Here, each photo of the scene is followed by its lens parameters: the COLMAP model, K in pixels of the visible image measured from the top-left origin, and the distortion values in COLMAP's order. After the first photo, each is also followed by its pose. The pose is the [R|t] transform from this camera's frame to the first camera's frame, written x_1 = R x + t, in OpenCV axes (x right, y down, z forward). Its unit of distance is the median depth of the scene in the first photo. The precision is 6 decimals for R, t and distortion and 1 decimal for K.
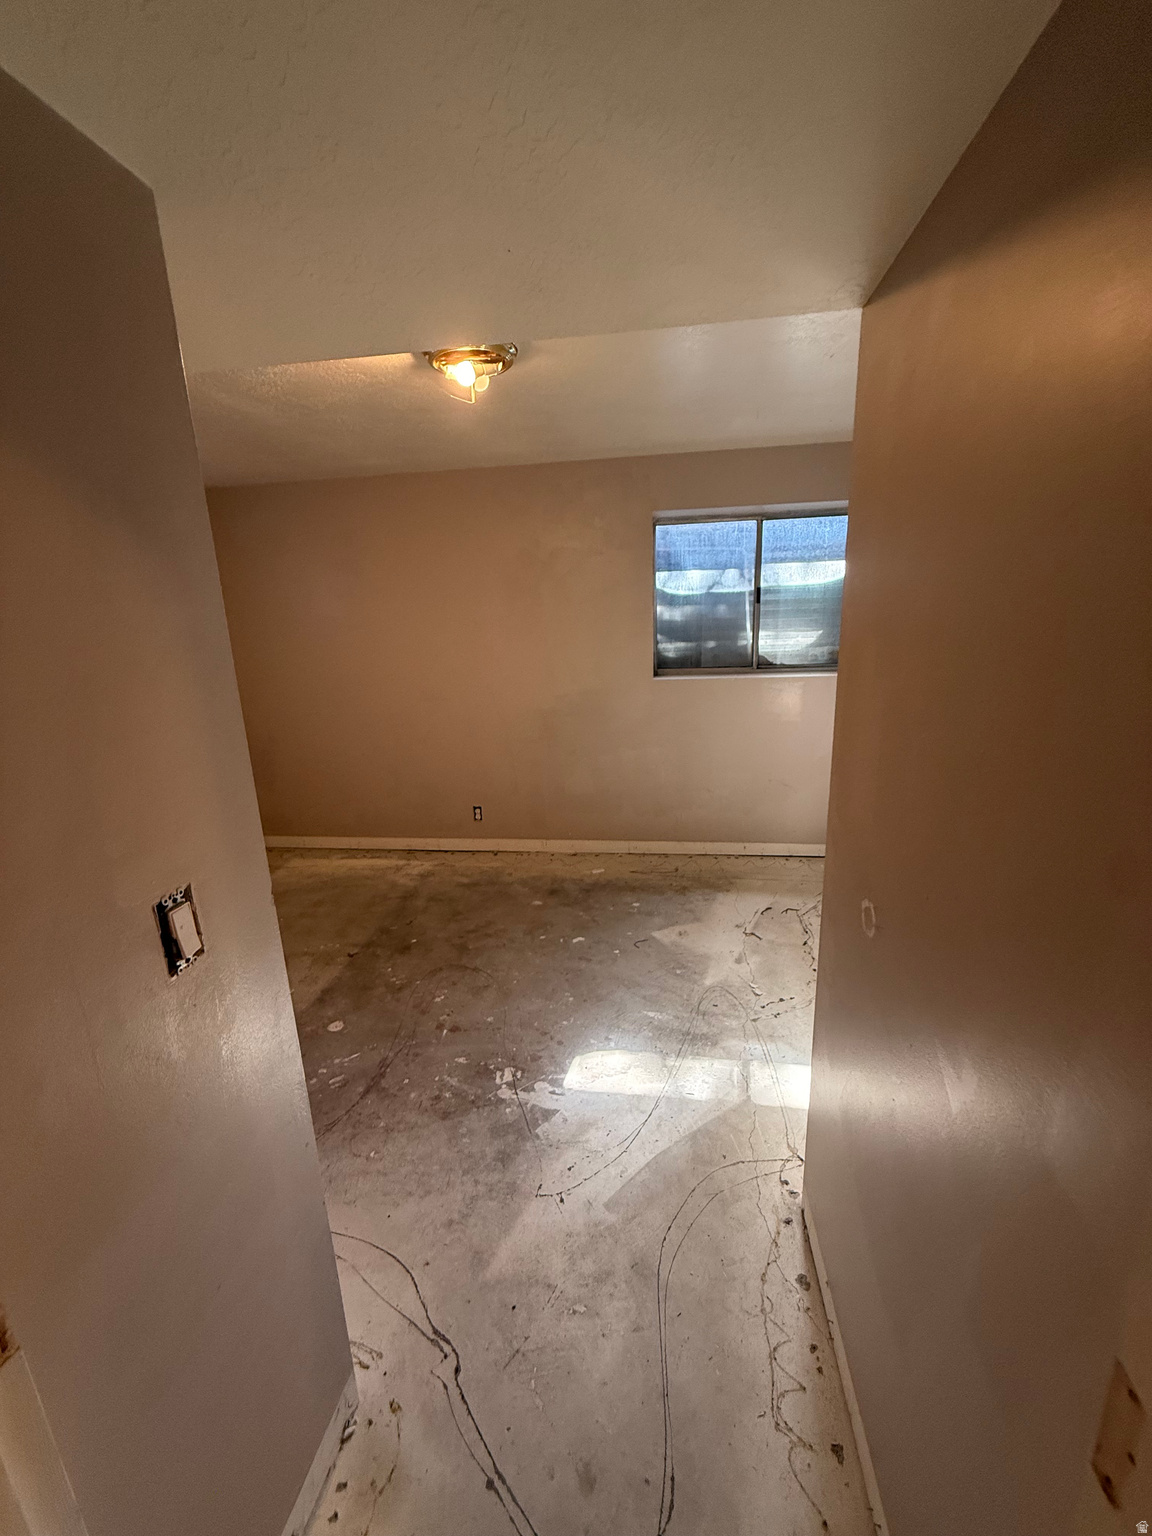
lens RADIAL K [[613.2, 0, 577.7], [0, 613.2, 766.7], [0, 0, 1]] dist [-0.002118, 0.000824]
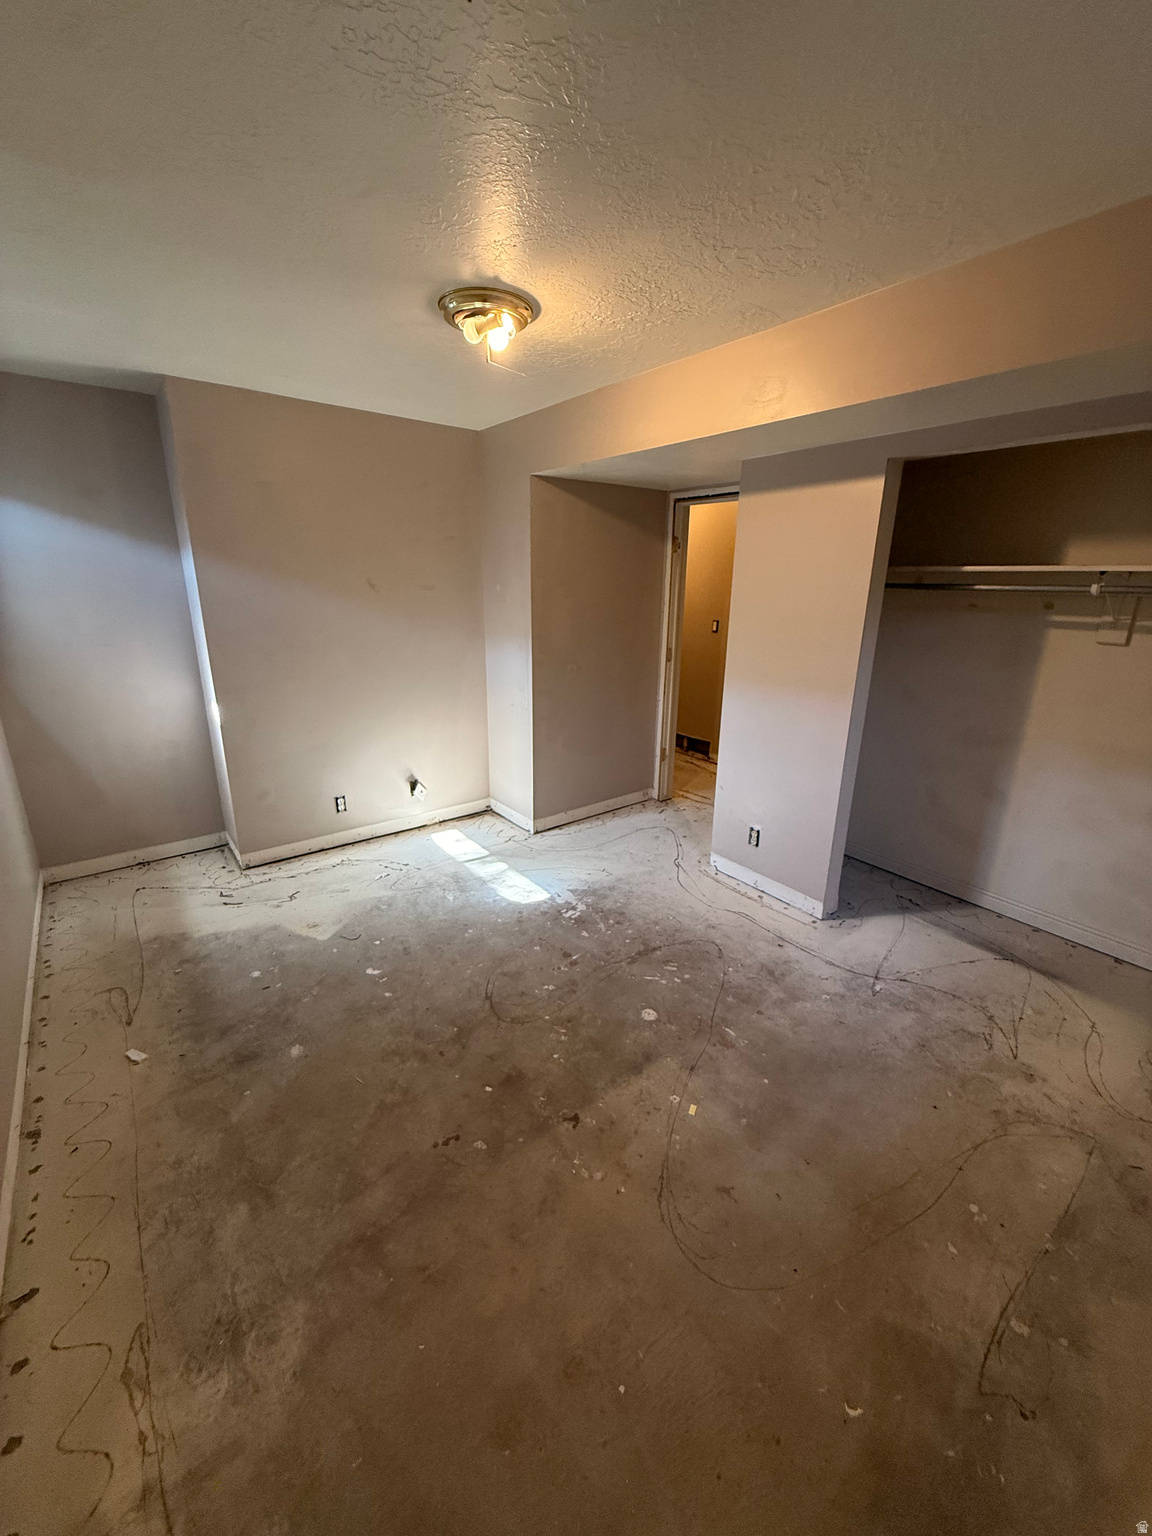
lens RADIAL K [[613.2, 0, 575.4], [0, 613.2, 766.7], [0, 0, 1]] dist [-0.002118, 0.000824]
pose [[-0.712317, -0.180391, 0.678280, -0.766932], [0.186976, 0.882710, 0.431119, -0.295252], [-0.676494, 0.433915, -0.595041, 1.276578]]
